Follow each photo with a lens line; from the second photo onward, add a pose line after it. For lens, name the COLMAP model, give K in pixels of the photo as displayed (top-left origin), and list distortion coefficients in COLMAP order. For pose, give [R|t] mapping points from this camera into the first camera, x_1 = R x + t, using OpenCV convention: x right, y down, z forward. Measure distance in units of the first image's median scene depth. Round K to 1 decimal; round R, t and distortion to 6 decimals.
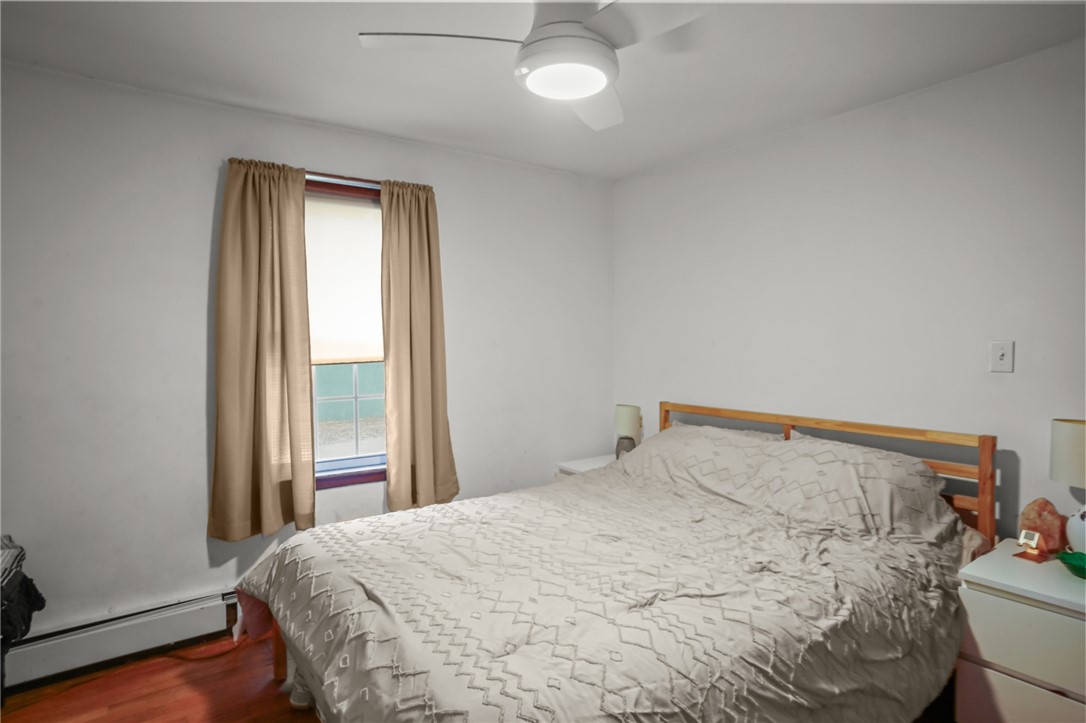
lens RADIAL K [[602.5, 0, 548.5], [0, 602.5, 357.3], [0, 0, 1]] dist [-0.058602, 0.040609]
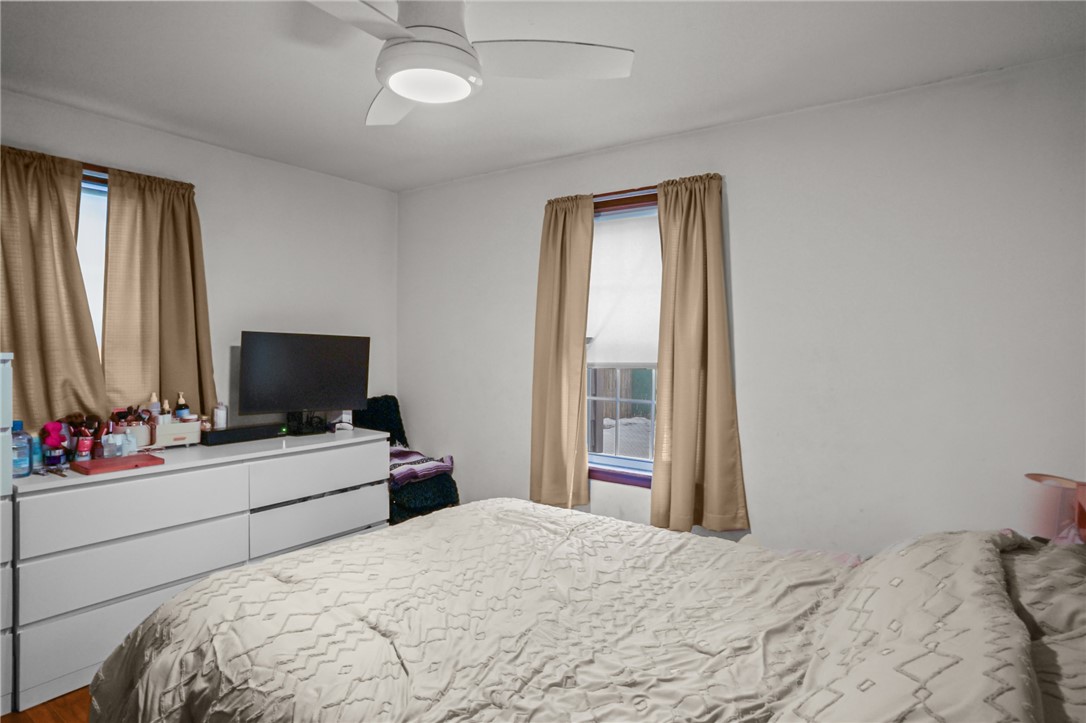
lens RADIAL K [[602.5, 0, 548.5], [0, 602.5, 357.3], [0, 0, 1]] dist [-0.058602, 0.040609]
pose [[0.305897, 0.022944, -0.951788, 0.611233], [-0.053151, 0.998562, 0.006989, -0.006343], [0.950580, 0.048451, 0.306677, 0.534351]]
